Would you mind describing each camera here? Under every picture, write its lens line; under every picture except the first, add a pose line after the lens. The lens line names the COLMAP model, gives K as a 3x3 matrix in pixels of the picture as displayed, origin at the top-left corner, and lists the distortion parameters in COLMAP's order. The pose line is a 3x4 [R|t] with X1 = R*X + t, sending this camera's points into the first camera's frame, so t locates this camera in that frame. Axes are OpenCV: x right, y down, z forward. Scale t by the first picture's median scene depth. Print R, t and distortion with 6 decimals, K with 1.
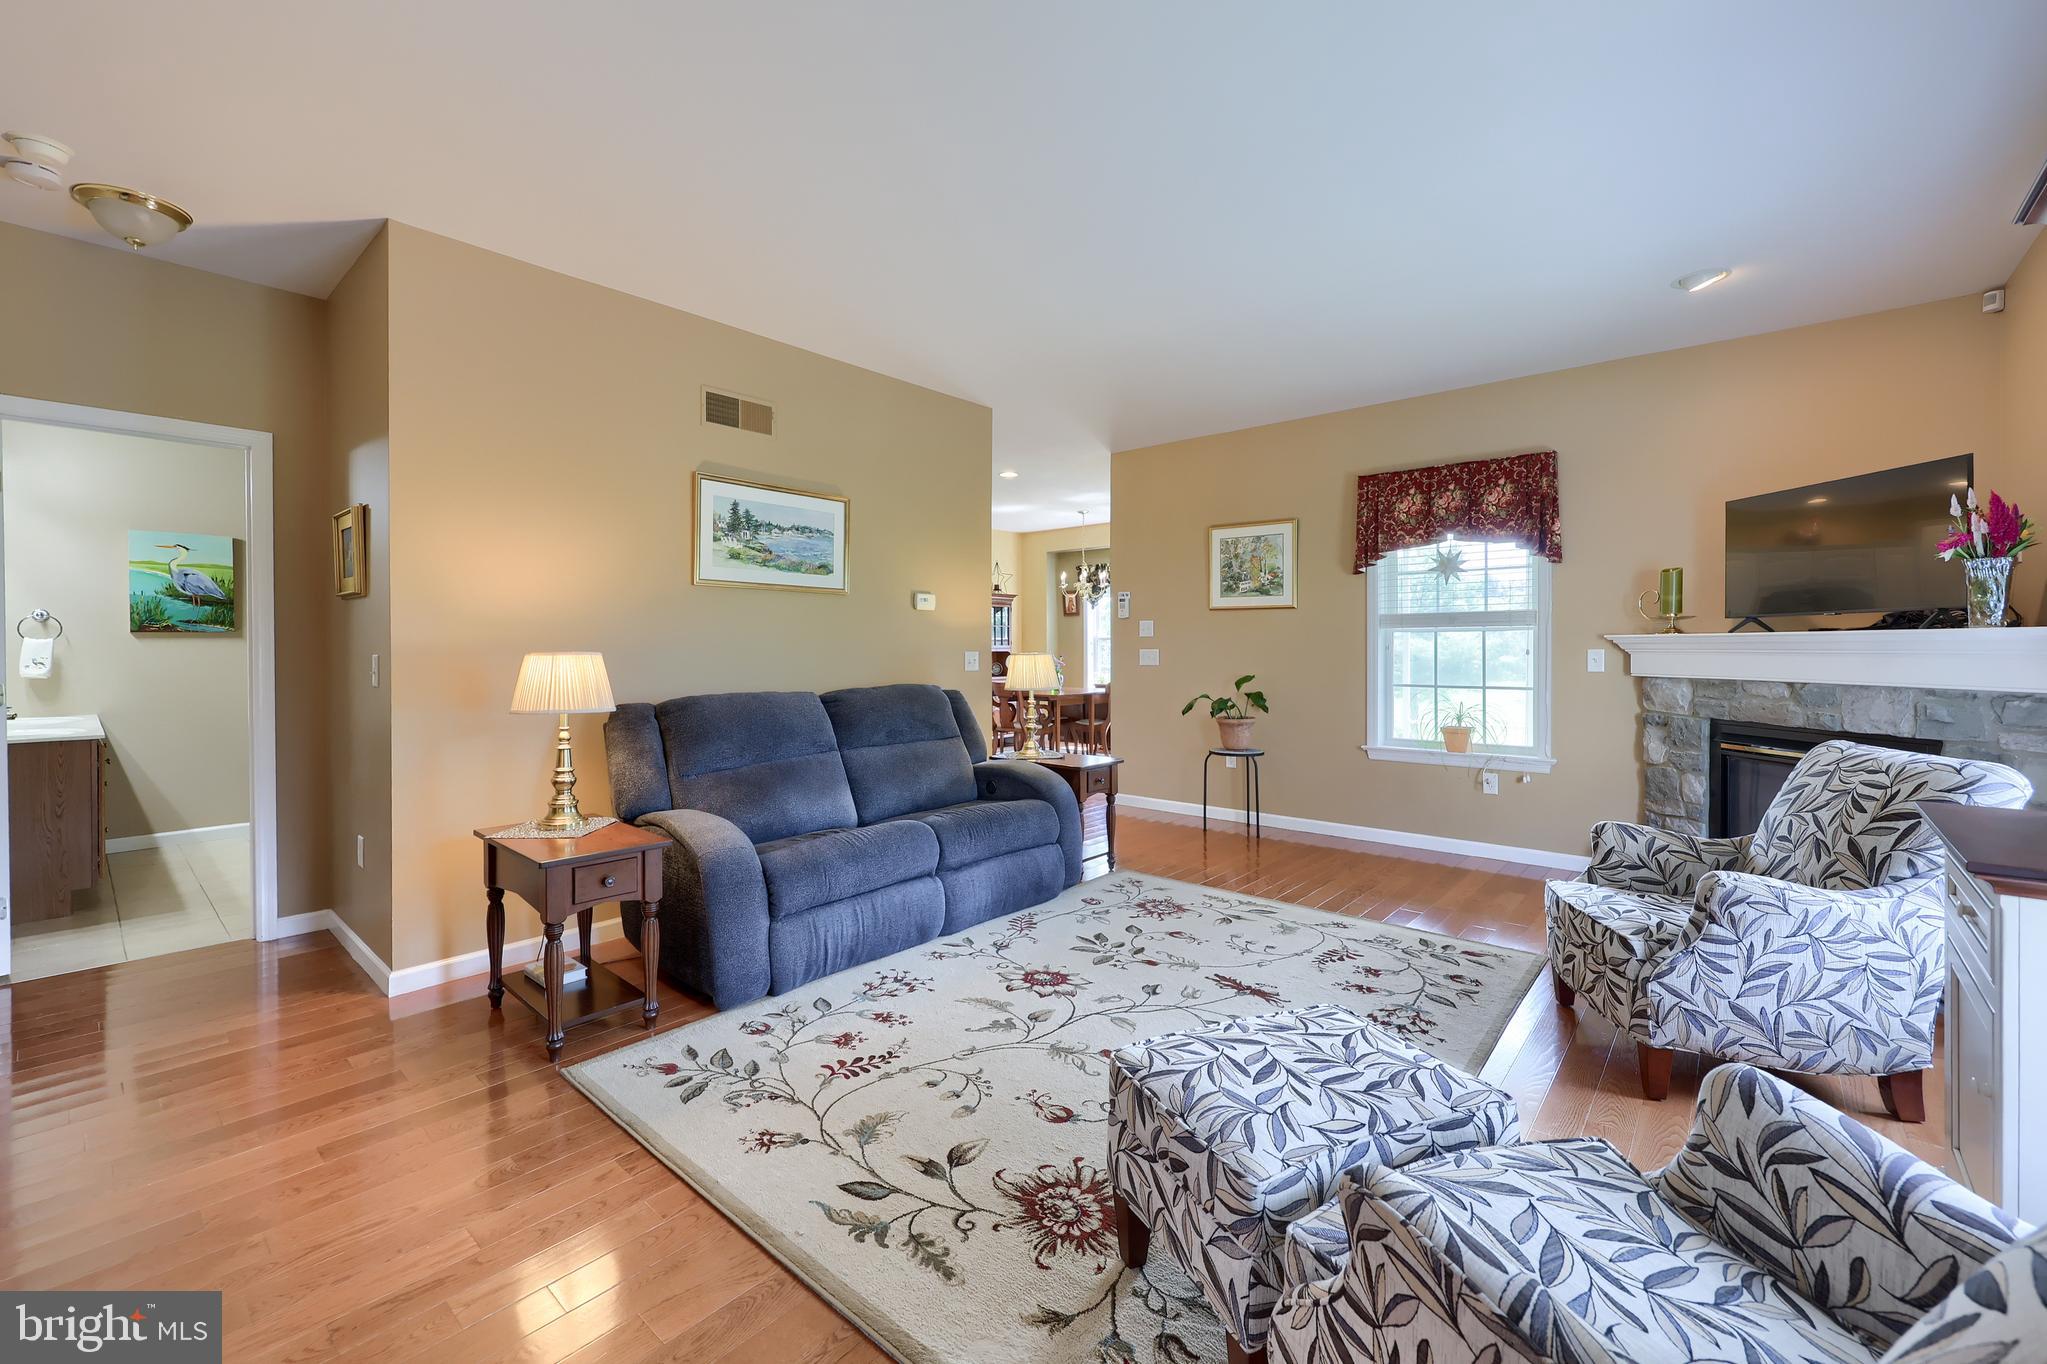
lens RADIAL K [[872.7, 0, 970.6], [0, 872.7, 646.8], [0, 0, 1]] dist [-0.001042, -0.000233]
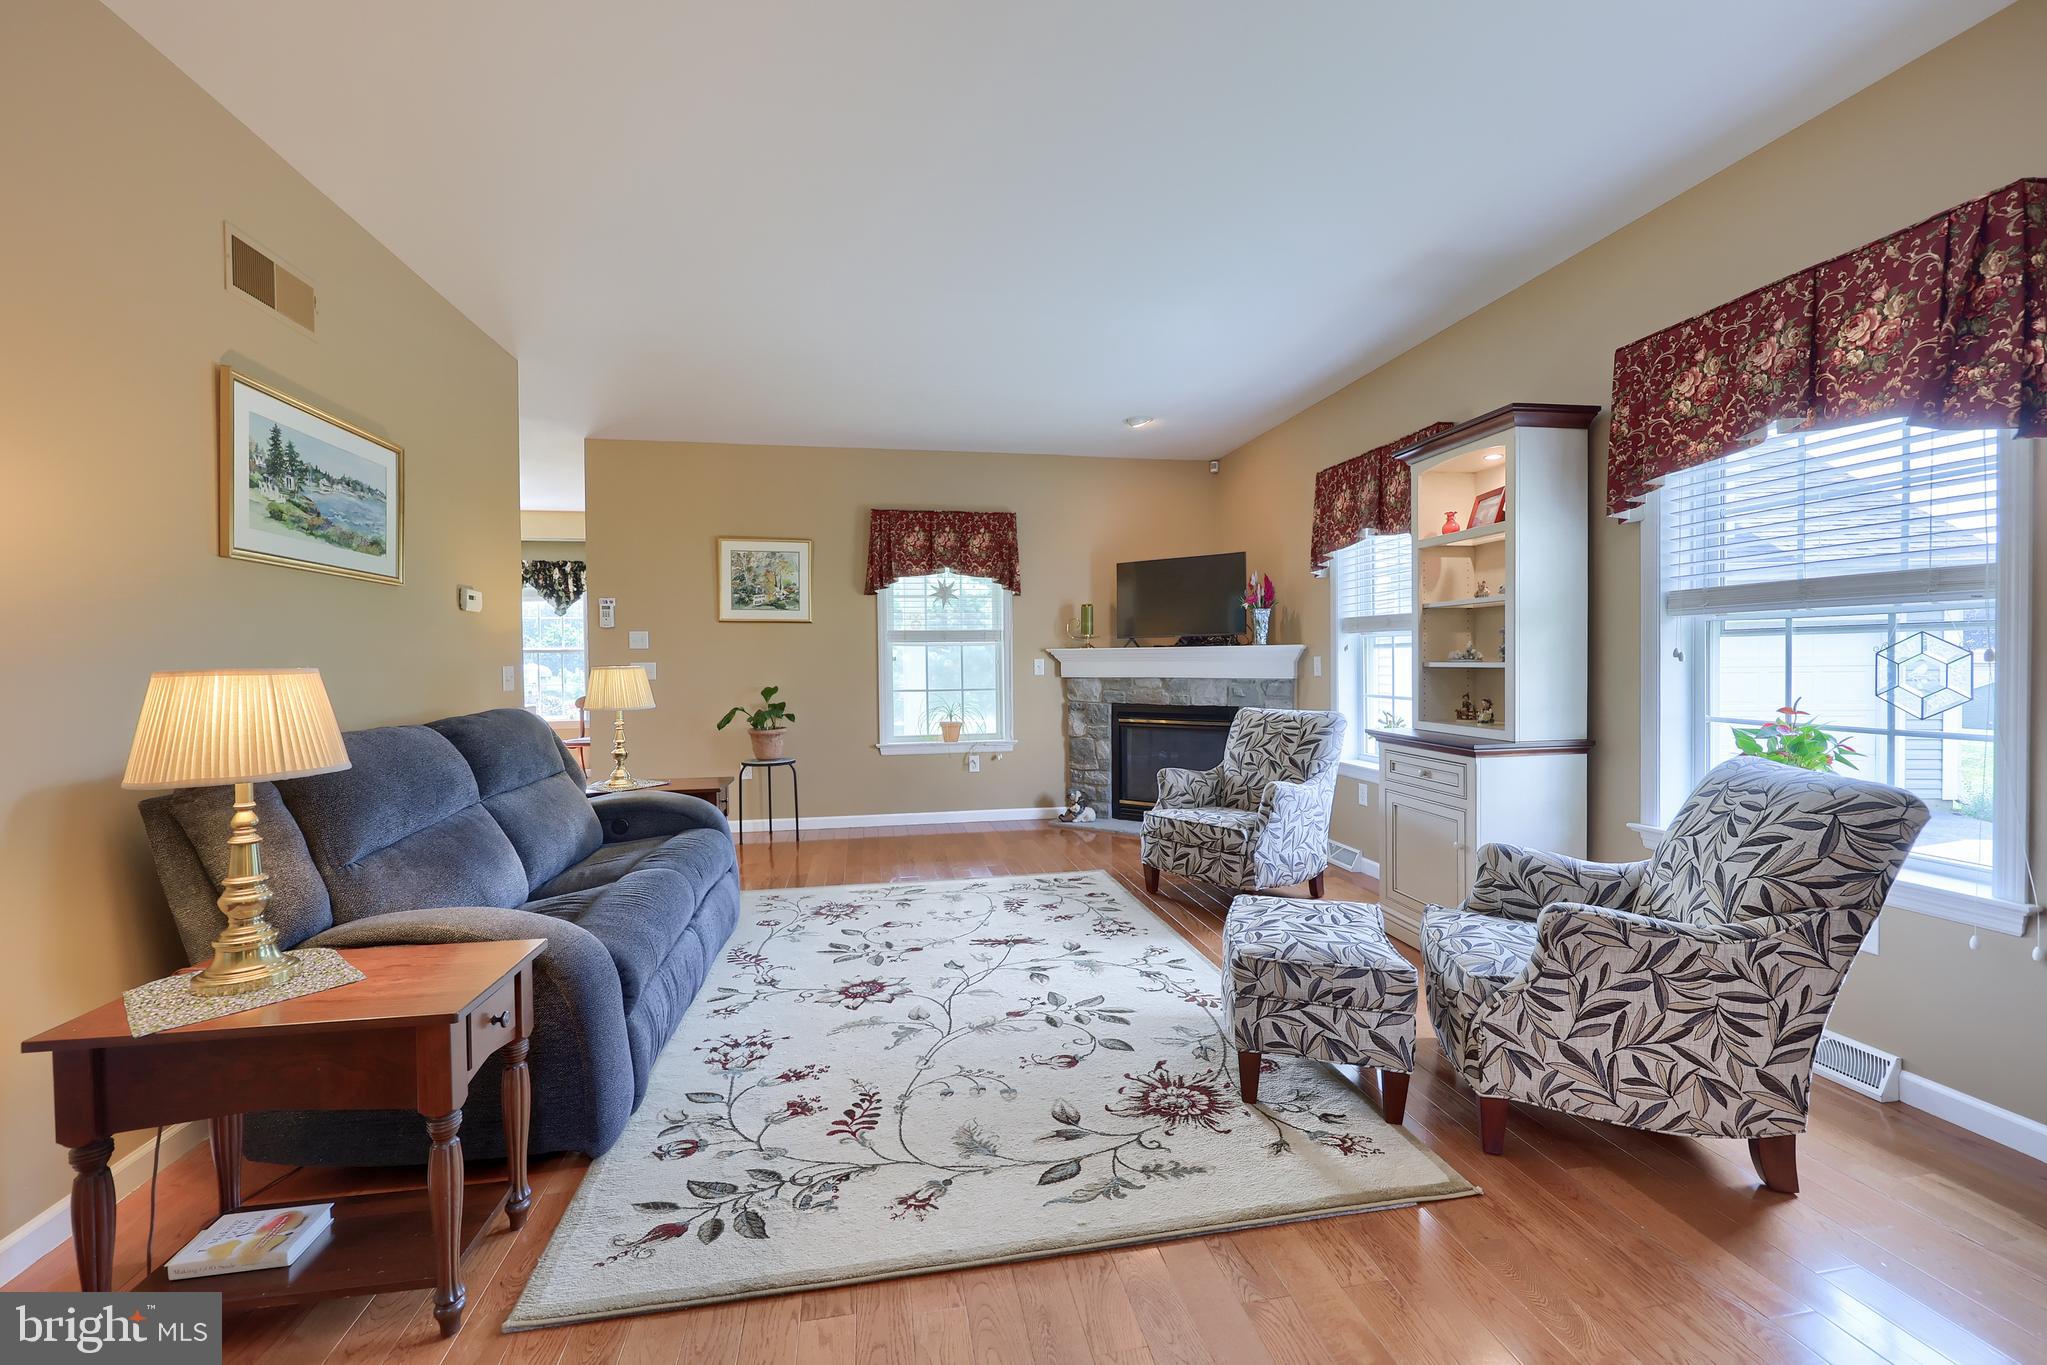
lens RADIAL K [[865.9, 0, 1060.9], [0, 865.9, 663.7], [0, 0, 1]] dist [0.001466, 0.000039]
pose [[0.580001, -0.009151, 0.814564, -0.461824], [0.007497, 0.999955, 0.005896, 0.003037], [-0.814581, 0.002687, 0.580044, 0.190341]]
